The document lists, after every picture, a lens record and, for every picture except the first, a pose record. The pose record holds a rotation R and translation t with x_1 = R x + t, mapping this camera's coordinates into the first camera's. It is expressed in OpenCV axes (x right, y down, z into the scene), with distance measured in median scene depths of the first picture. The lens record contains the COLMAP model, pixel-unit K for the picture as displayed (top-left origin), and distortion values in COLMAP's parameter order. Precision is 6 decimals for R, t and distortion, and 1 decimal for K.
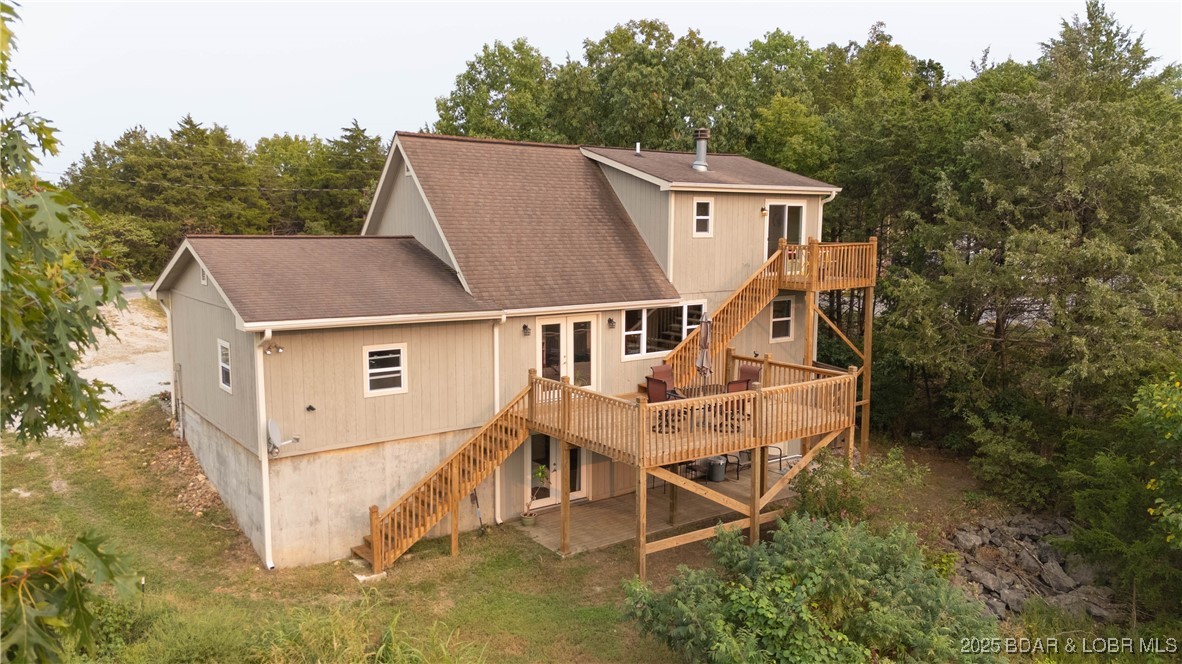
lens RADIAL K [[863.0, 0, 591.0], [0, 863.0, 332.0], [0, 0, 1]] dist [0.081642, -0.080057]
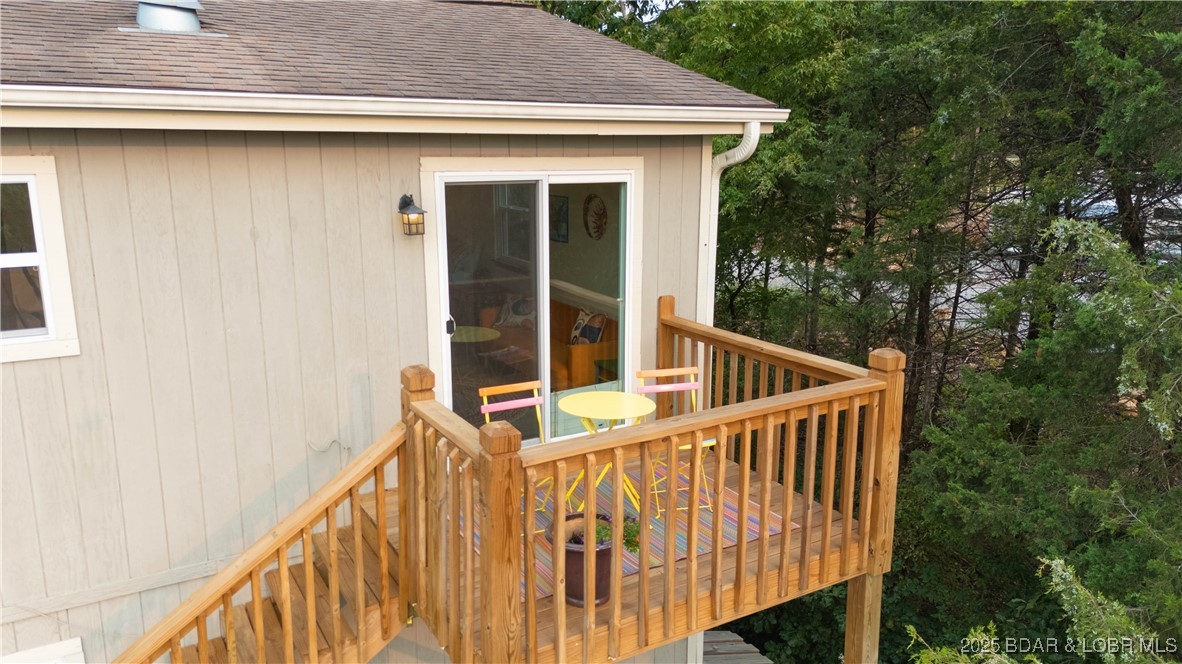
lens RADIAL K [[880.0, 0, 591.0], [0, 880.0, 332.0], [0, 0, 1]] dist [0.074672, -0.082558]
pose [[0.995715, 0.019028, -0.090498, 0.303933], [-0.010770, 0.995804, 0.090881, -0.147013], [0.091847, -0.089517, 0.991741, 0.873198]]
